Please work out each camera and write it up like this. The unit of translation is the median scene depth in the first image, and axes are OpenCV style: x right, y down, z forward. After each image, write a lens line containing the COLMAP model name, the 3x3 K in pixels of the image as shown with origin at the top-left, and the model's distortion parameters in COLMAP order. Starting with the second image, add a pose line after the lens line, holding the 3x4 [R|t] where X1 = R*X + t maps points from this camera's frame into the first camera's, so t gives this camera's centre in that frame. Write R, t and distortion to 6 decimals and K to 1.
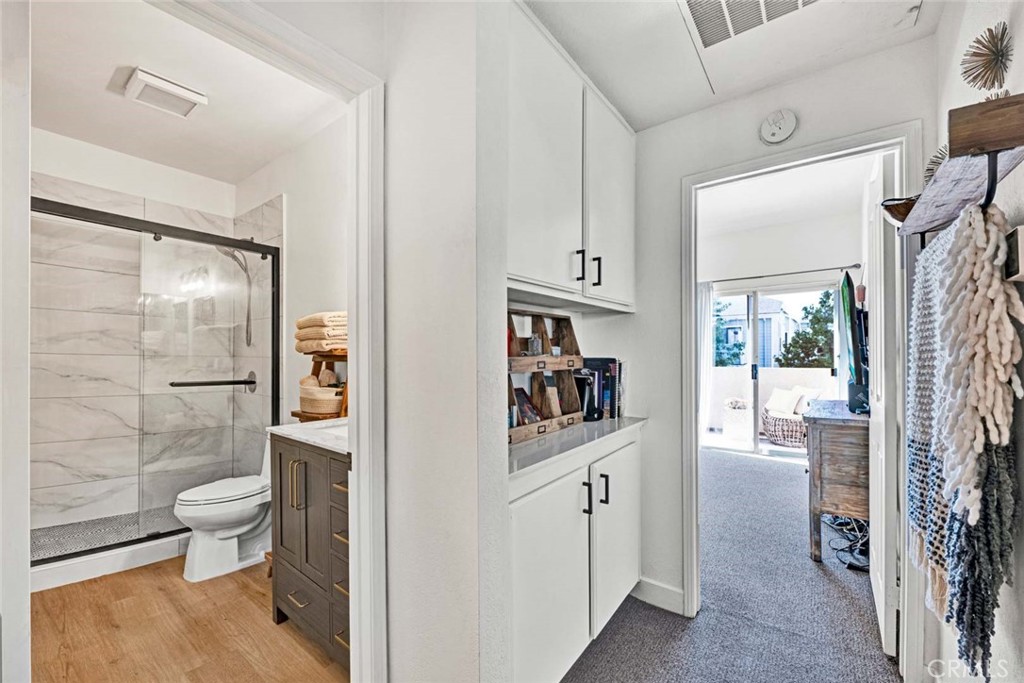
lens RADIAL K [[417.2, 0, 512.8], [0, 417.2, 366.3], [0, 0, 1]] dist [-0.001431, -0.001882]
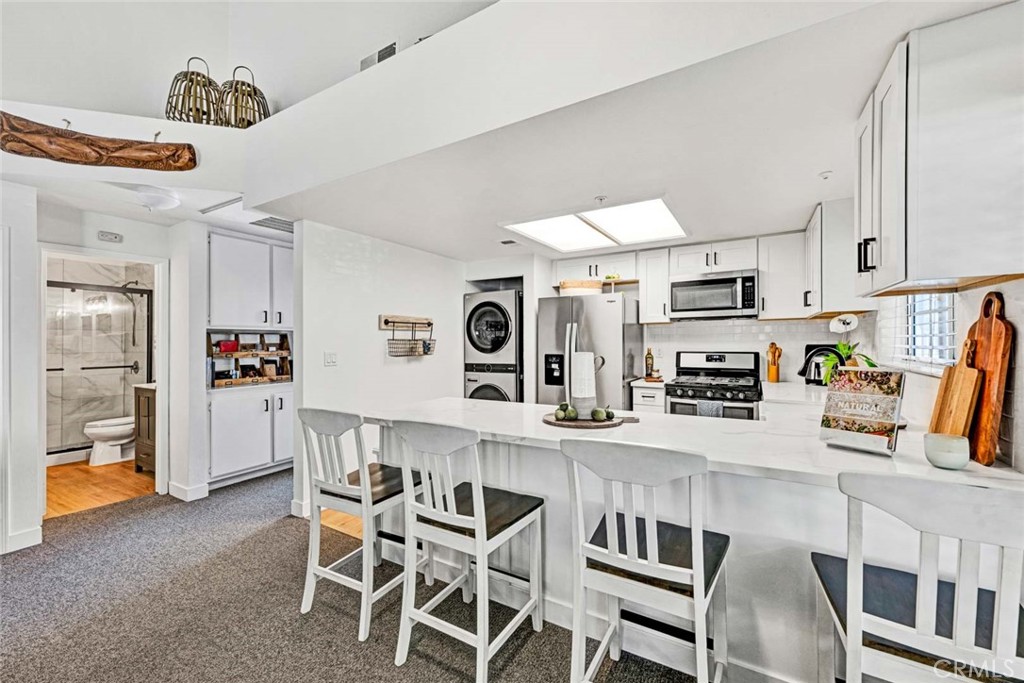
lens RADIAL K [[417.2, 0, 517.1], [0, 417.2, 343.7], [0, 0, 1]] dist [-0.001431, -0.001882]
pose [[0.990116, -0.010510, 0.139859, 0.743100], [0.014171, 0.999582, -0.025202, 0.007083], [-0.139536, 0.026934, 0.989851, -0.980909]]
